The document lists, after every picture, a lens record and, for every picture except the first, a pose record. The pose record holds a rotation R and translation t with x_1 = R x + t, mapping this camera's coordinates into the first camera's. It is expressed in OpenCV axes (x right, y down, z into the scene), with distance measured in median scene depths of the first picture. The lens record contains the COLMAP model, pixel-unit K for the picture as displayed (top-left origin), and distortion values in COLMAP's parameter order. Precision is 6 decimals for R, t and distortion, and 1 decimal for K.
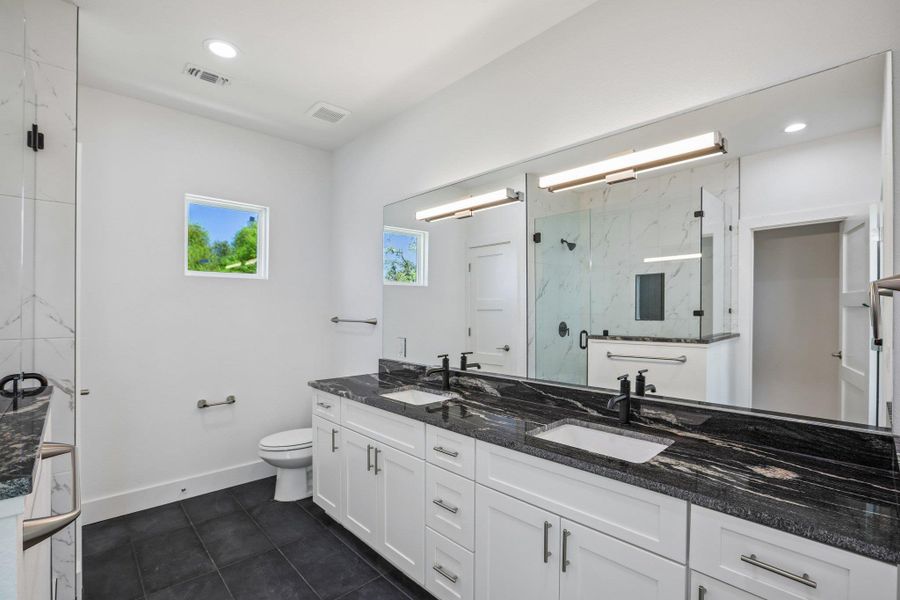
lens RADIAL K [[409.2, 0, 453.9], [0, 409.2, 291.8], [0, 0, 1]] dist [-0.049953, 0.014408]
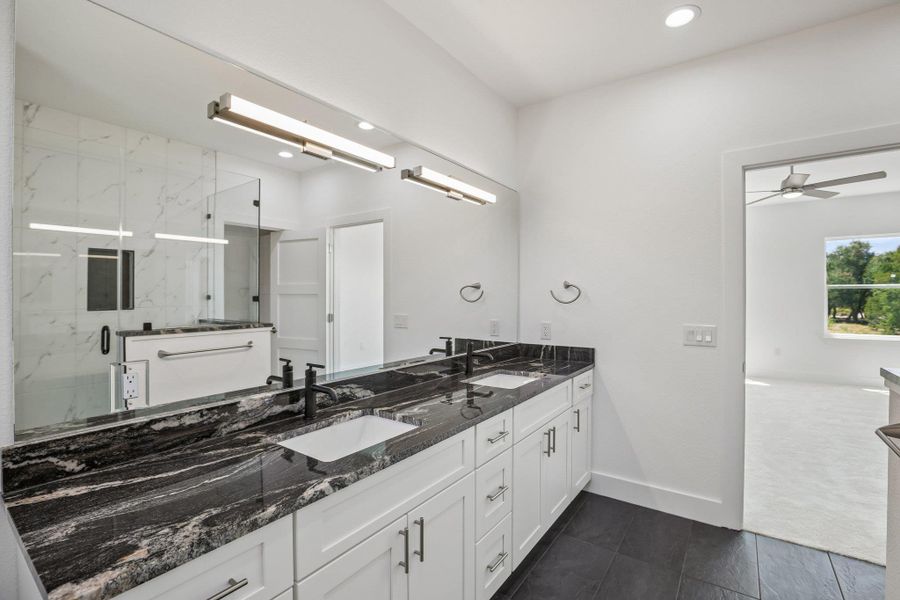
lens RADIAL K [[400.5, 0, 454.3], [0, 400.5, 306.6], [0, 0, 1]] dist [-0.039974, 0.008063]
pose [[-0.180372, -0.020484, 0.983385, -0.471806], [-0.041837, 0.999038, 0.013137, 0.036015], [-0.982708, -0.038772, -0.181056, 0.649674]]
